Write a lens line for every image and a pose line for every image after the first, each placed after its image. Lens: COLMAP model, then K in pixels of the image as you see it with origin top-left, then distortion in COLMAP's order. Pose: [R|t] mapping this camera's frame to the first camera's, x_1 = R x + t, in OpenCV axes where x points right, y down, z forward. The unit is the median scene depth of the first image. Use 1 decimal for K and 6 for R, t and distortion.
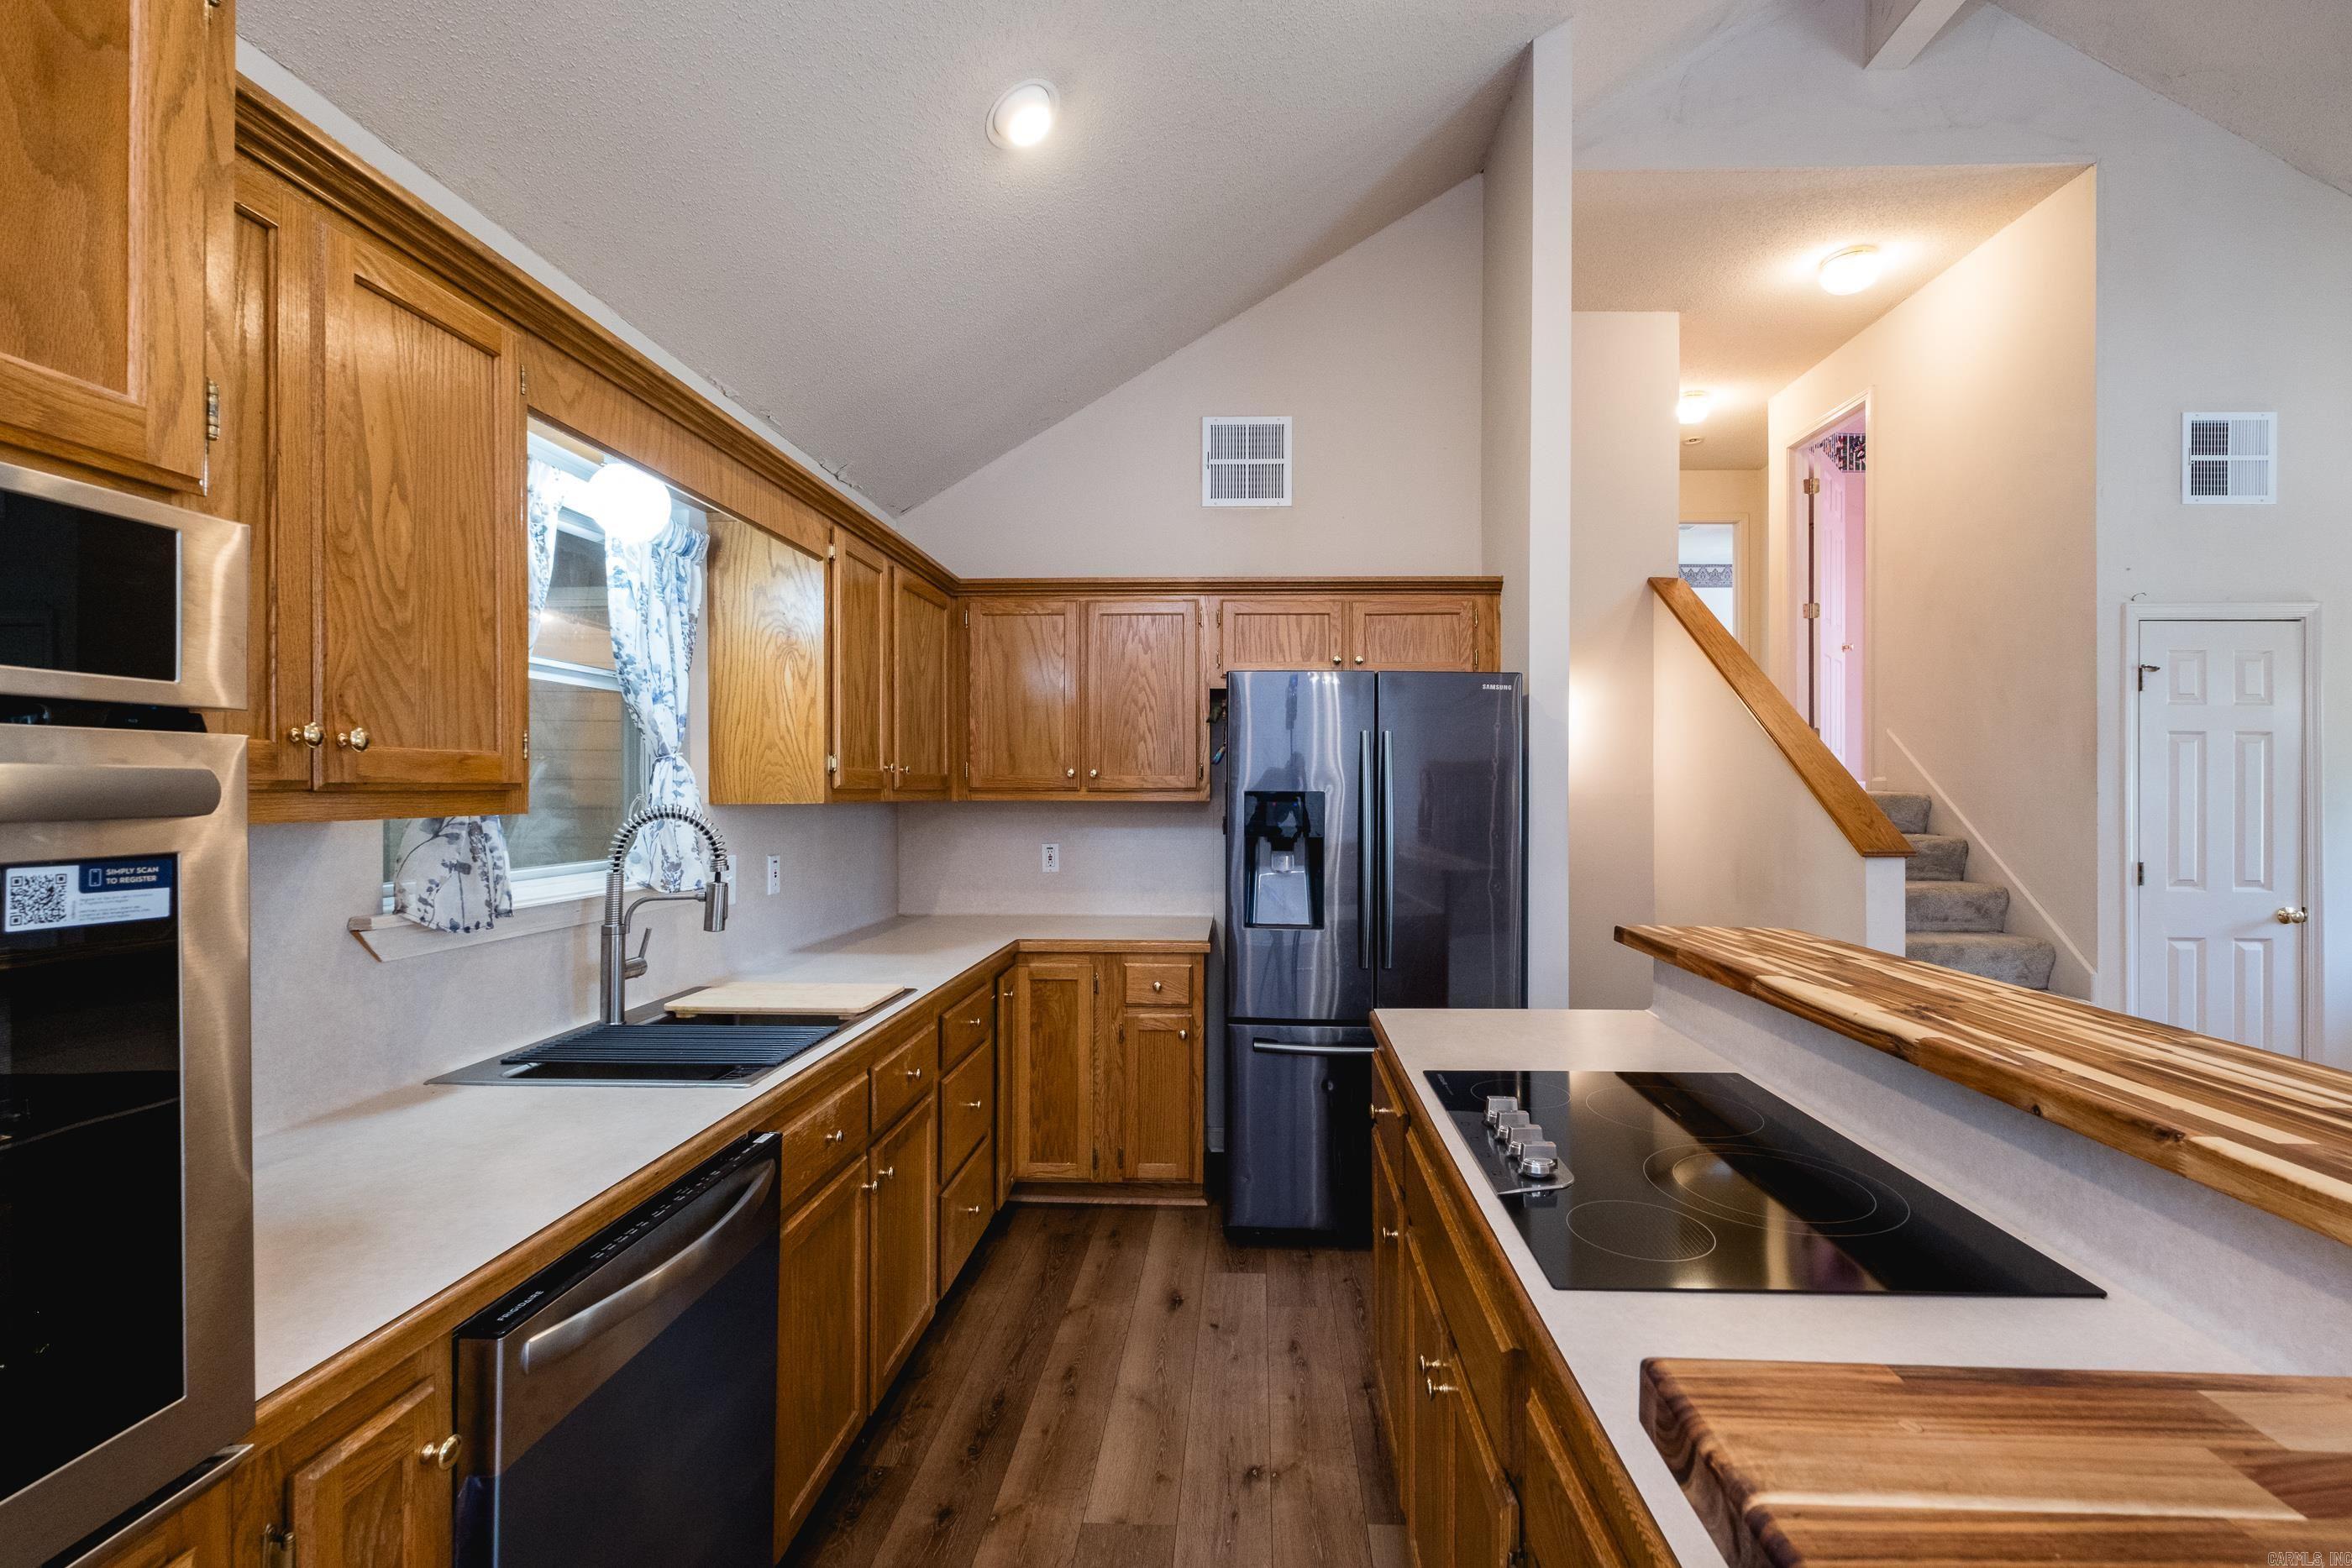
lens RADIAL K [[1035.8, 0, 1220.2], [0, 1035.8, 783.9], [0, 0, 1]] dist [0.009454, -0.006913]
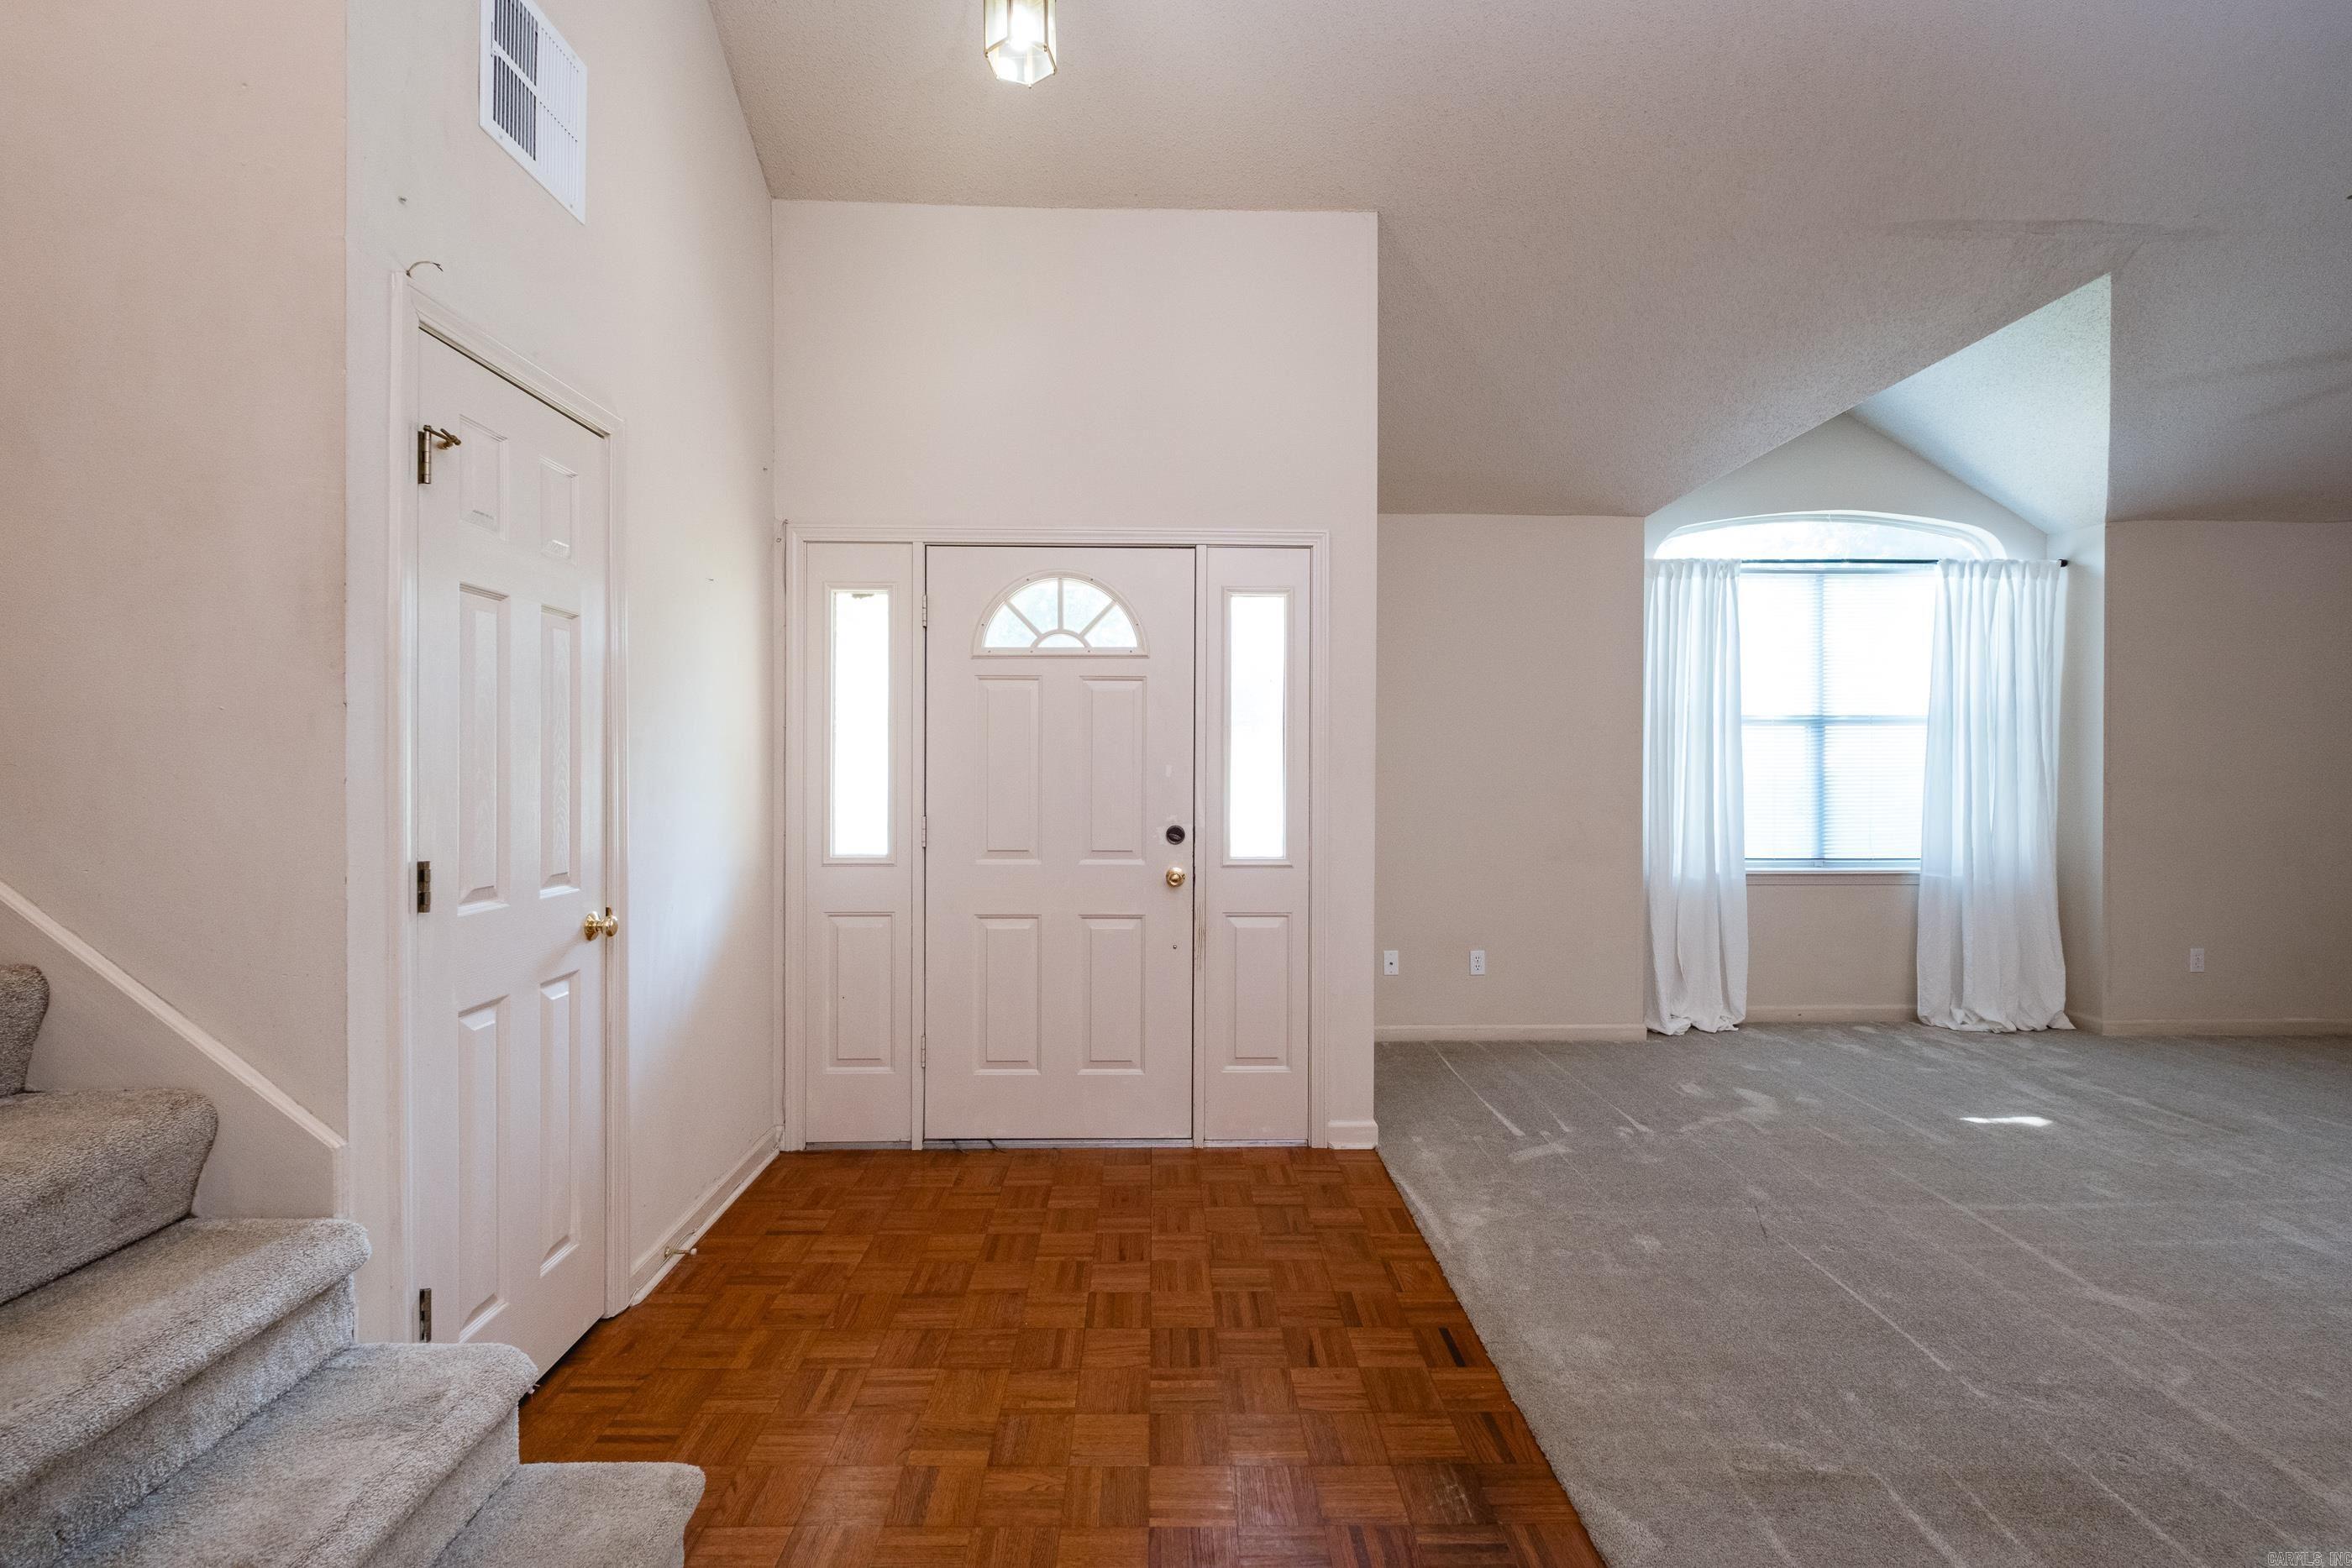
lens RADIAL K [[1017.0, 0, 1176.3], [0, 1017.0, 760.6], [0, 0, 1]] dist [0.014985, -0.006299]
pose [[-0.067785, -0.002189, 0.997698, 0.476769], [-0.006180, 0.999979, 0.001774, 0.032238], [-0.997681, -0.006046, -0.067797, 0.802574]]
